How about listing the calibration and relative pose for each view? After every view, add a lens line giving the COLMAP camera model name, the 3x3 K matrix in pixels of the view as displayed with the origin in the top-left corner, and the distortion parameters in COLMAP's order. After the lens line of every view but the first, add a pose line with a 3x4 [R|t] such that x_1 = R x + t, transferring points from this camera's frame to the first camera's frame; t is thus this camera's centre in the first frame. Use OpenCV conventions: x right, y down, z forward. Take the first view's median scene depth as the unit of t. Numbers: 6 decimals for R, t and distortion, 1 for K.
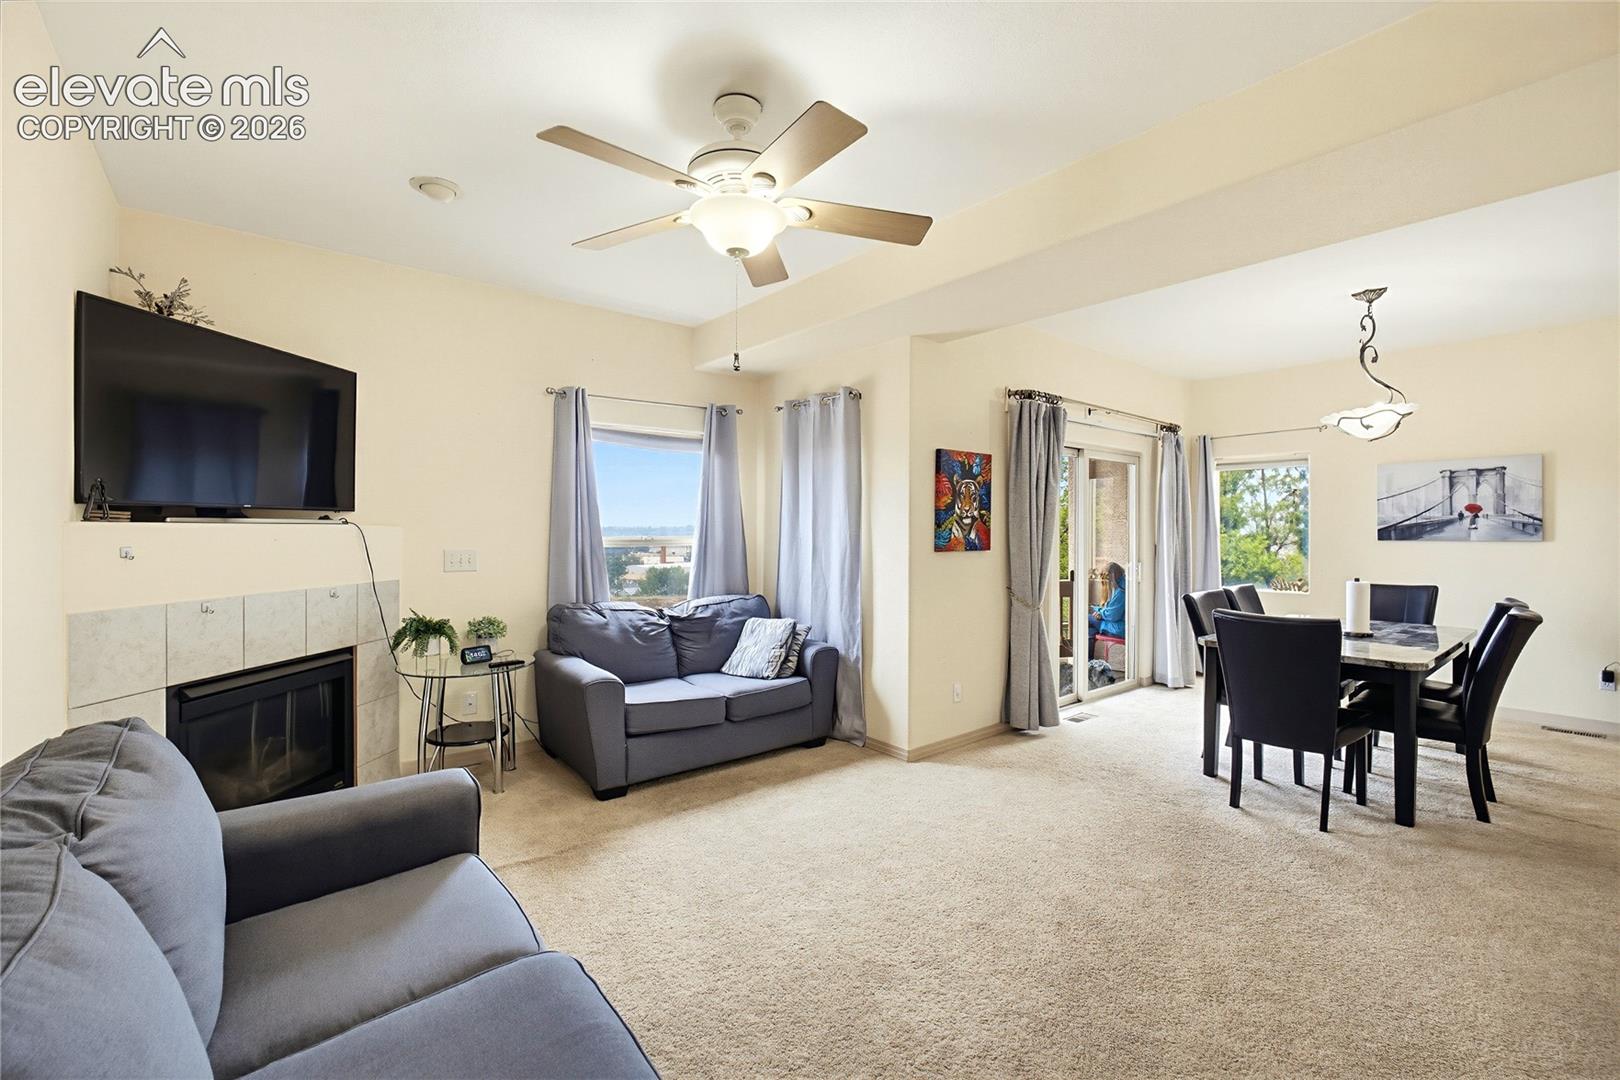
lens RADIAL K [[682.9, 0, 841.0], [0, 682.9, 534.9], [0, 0, 1]] dist [-0.031890, 0.011528]
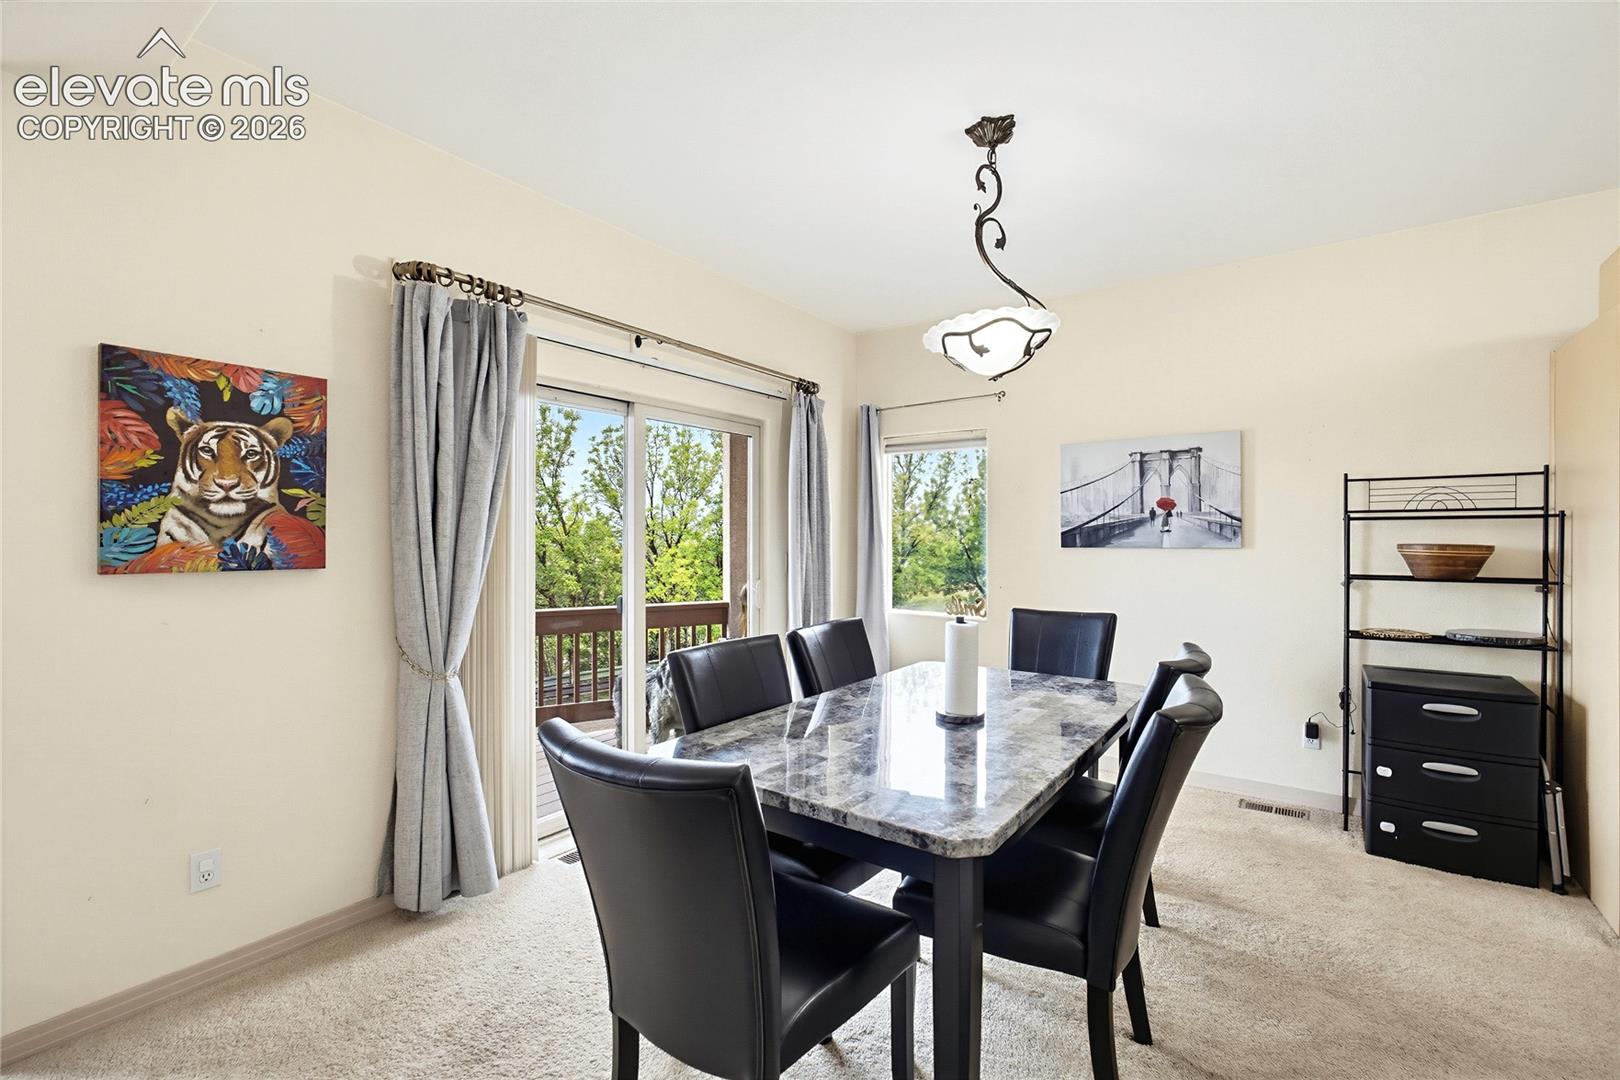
lens RADIAL K [[682.9, 0, 841.0], [0, 682.9, 534.9], [0, 0, 1]] dist [-0.031890, 0.011528]
pose [[0.966996, 0.003353, 0.254769, 0.453387], [-0.001034, 0.999957, -0.009233, 0.002014], [-0.254789, 0.008665, 0.966958, 0.410569]]
